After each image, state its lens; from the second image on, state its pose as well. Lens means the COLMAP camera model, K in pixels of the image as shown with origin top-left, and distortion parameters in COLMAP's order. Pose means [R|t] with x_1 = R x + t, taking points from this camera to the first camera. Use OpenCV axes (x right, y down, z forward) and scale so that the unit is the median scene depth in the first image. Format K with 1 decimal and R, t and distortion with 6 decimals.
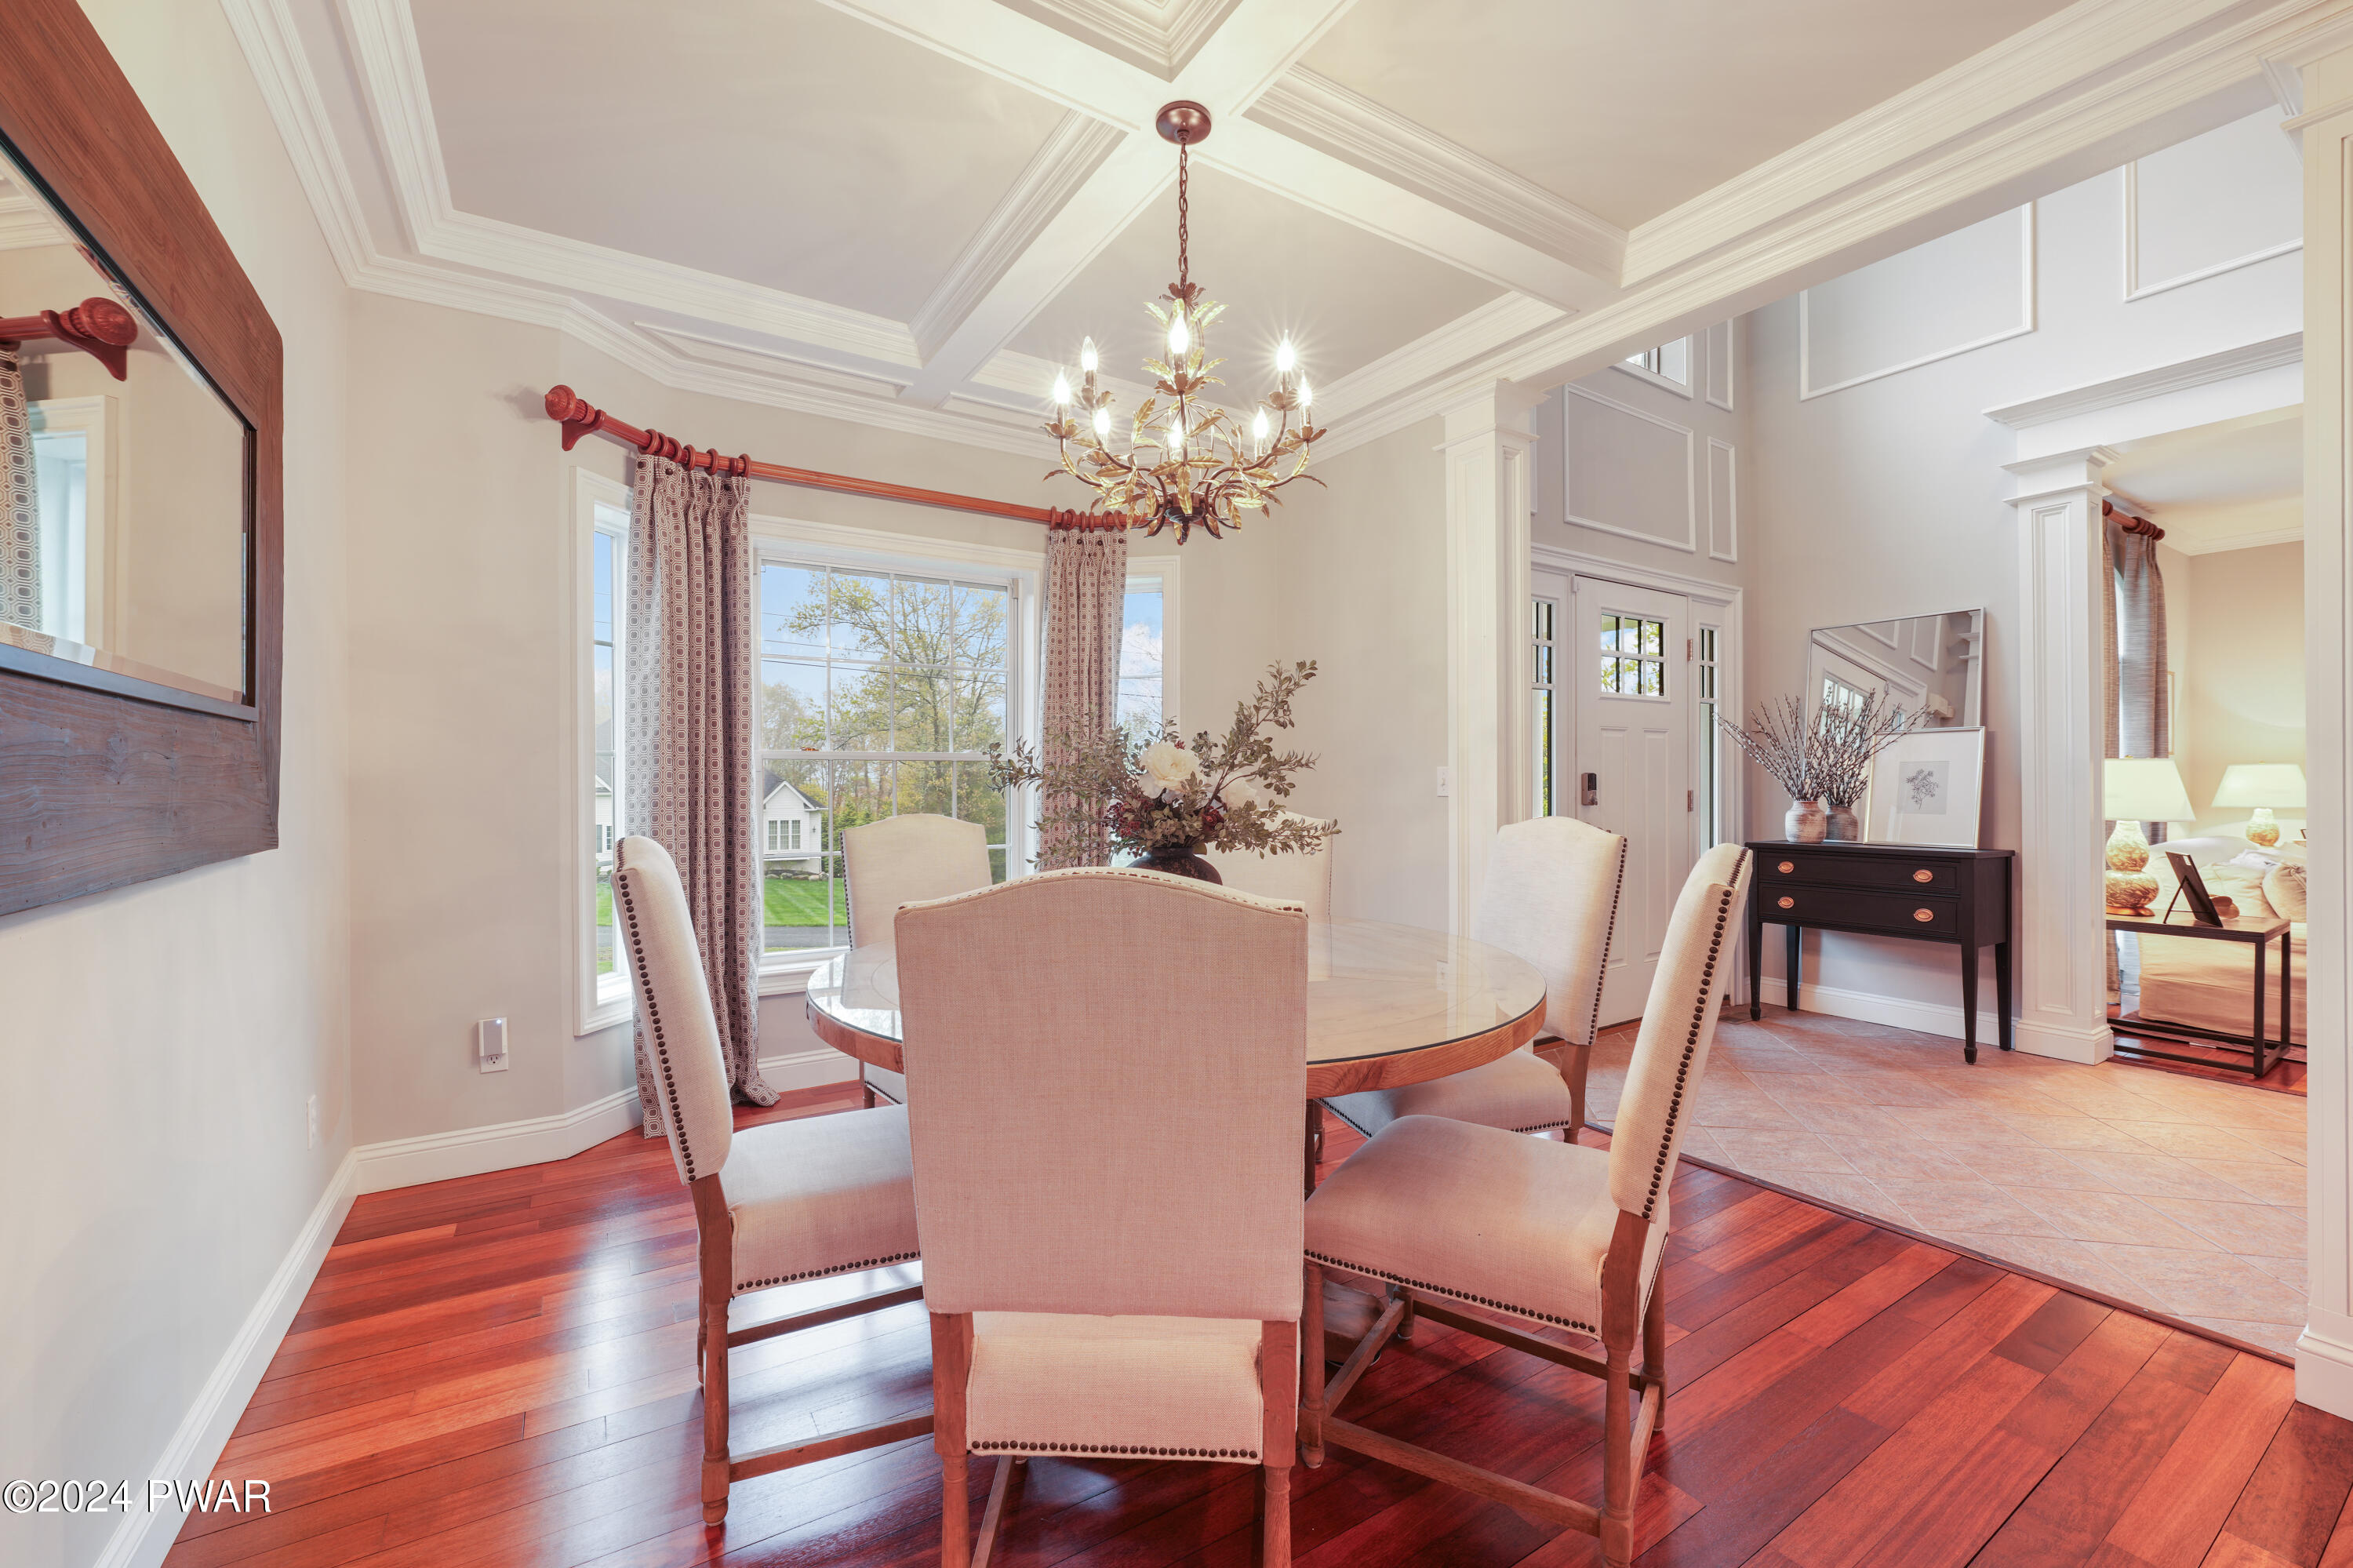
lens RADIAL K [[933.2, 0, 1176.5], [0, 933.2, 784.0], [0, 0, 1]] dist [-0.019176, 0.000002]
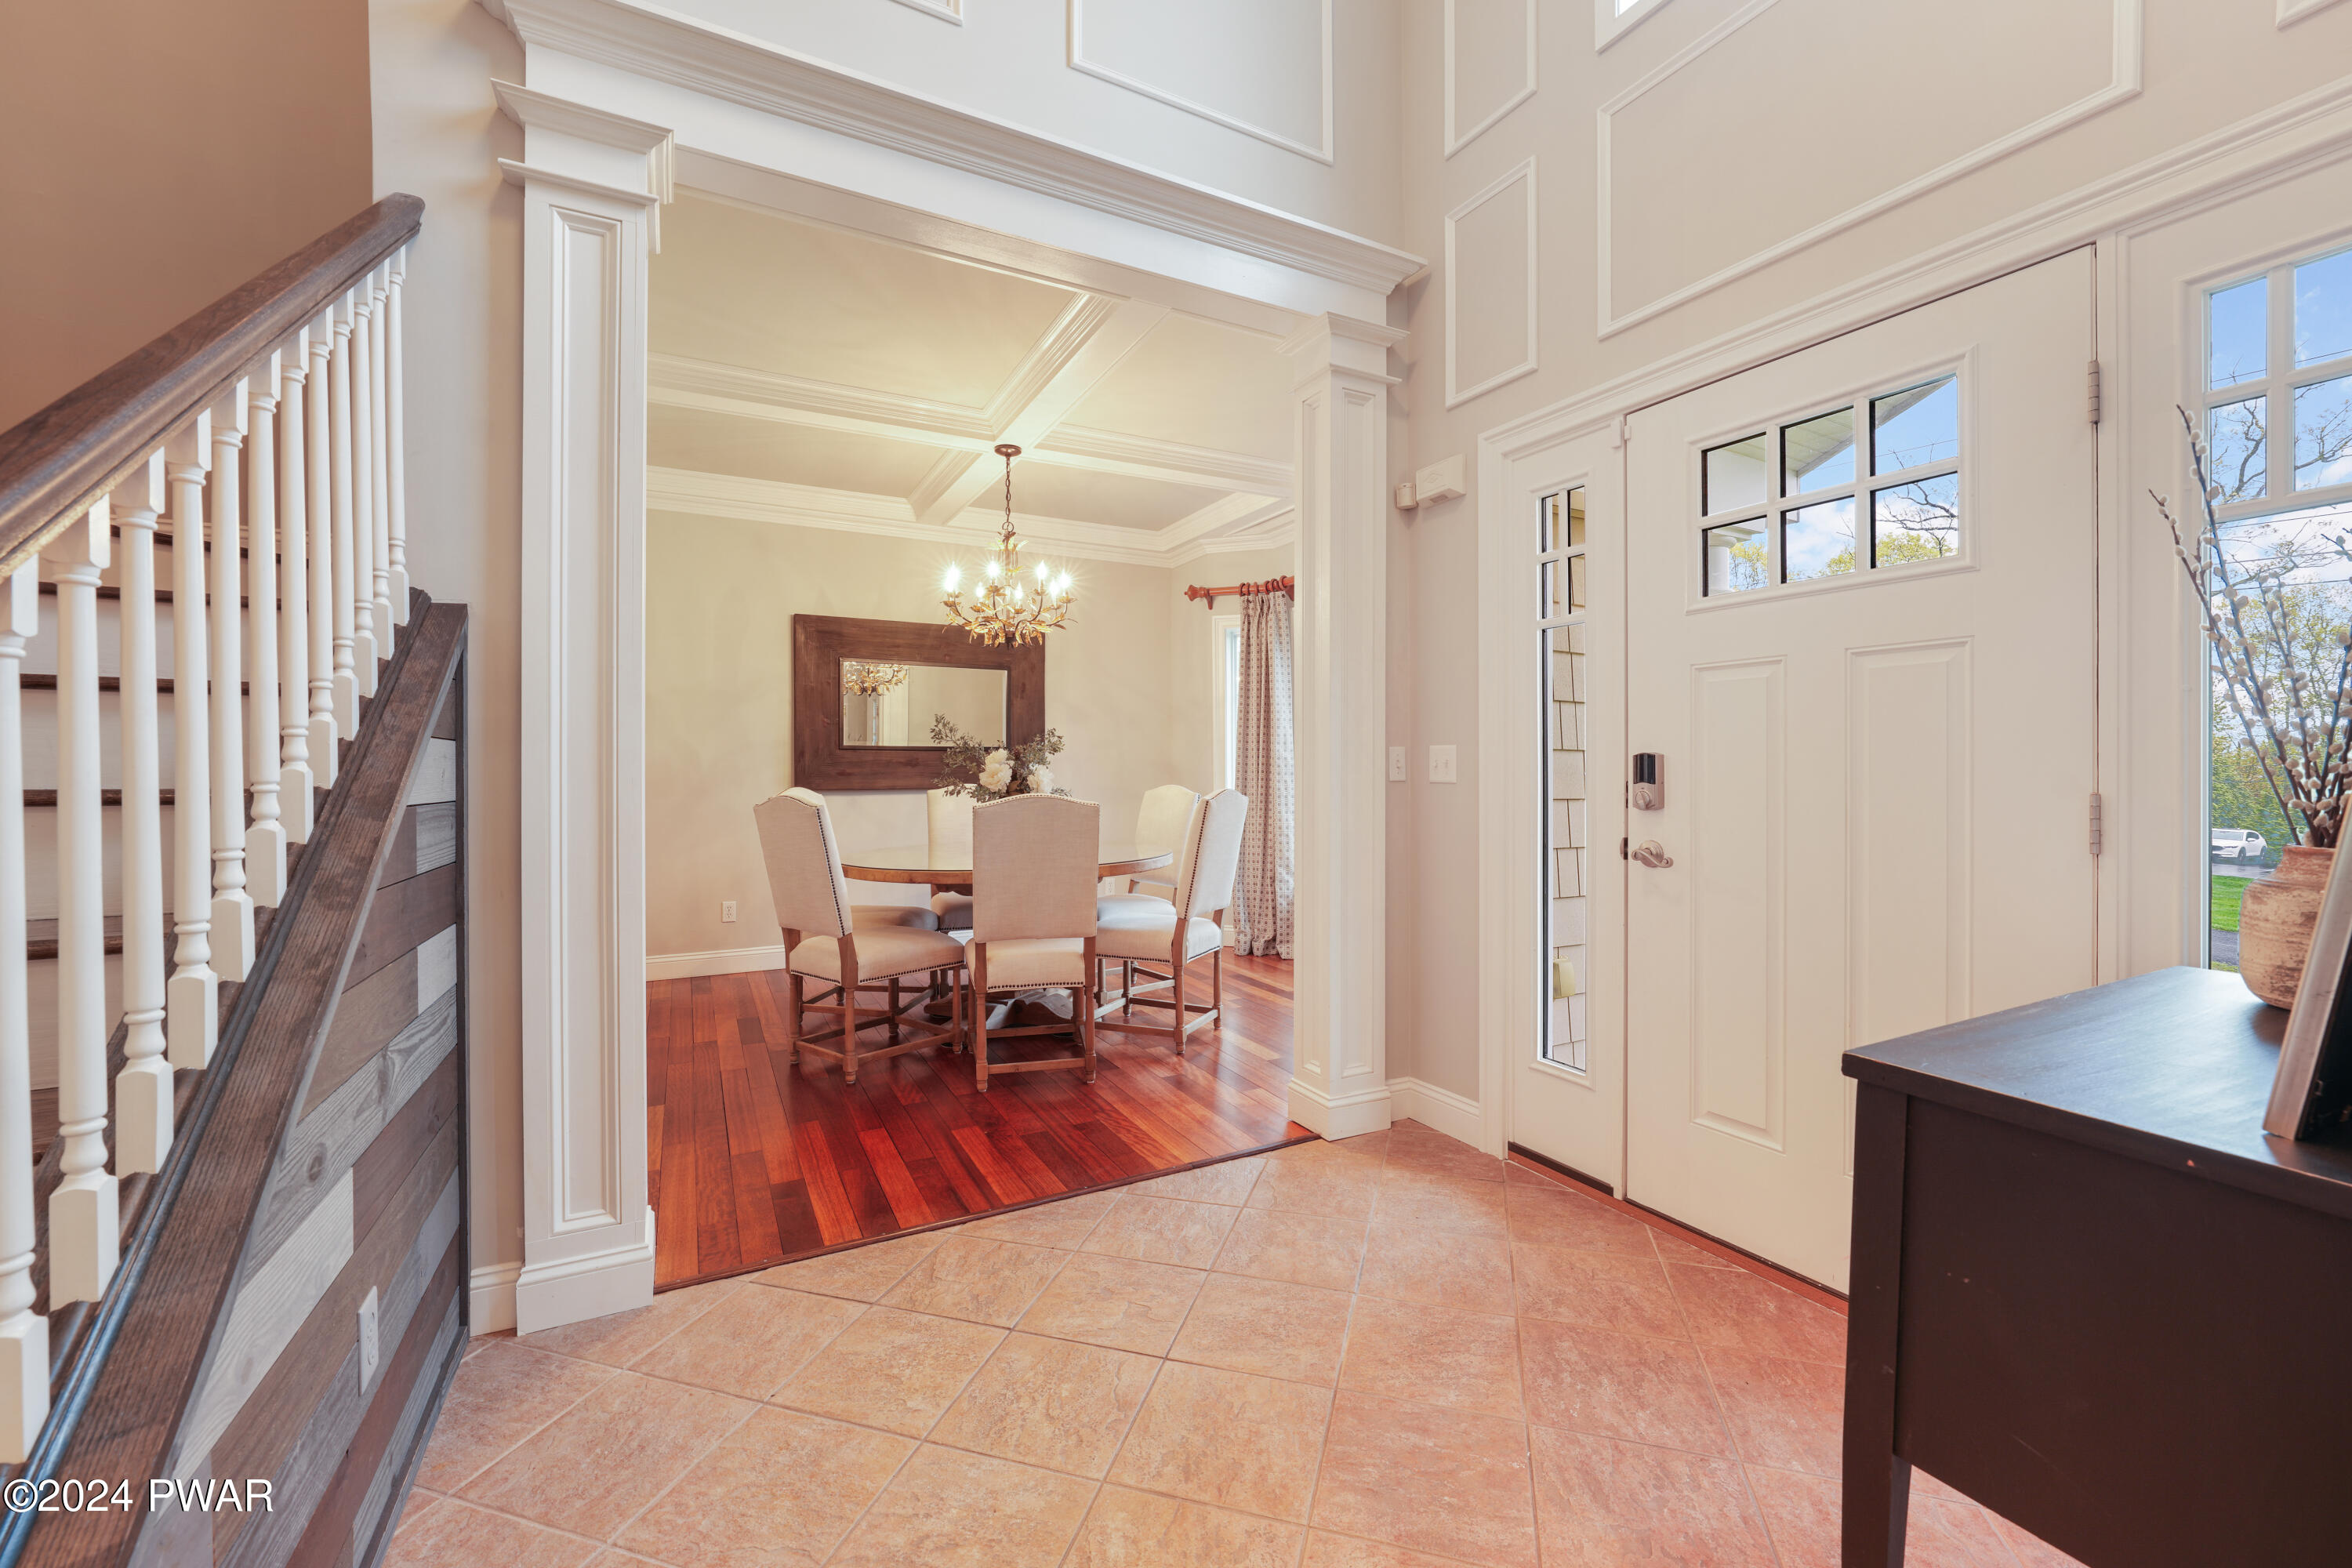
lens RADIAL K [[946.1, 0, 1181.0], [0, 946.1, 771.0], [0, 0, 1]] dist [-0.000262, 0.000082]
pose [[-0.066075, 0.004544, -0.997804, 1.290619], [0.001516, 0.999989, 0.004453, -0.004872], [0.997813, -0.001218, -0.066081, 0.940713]]
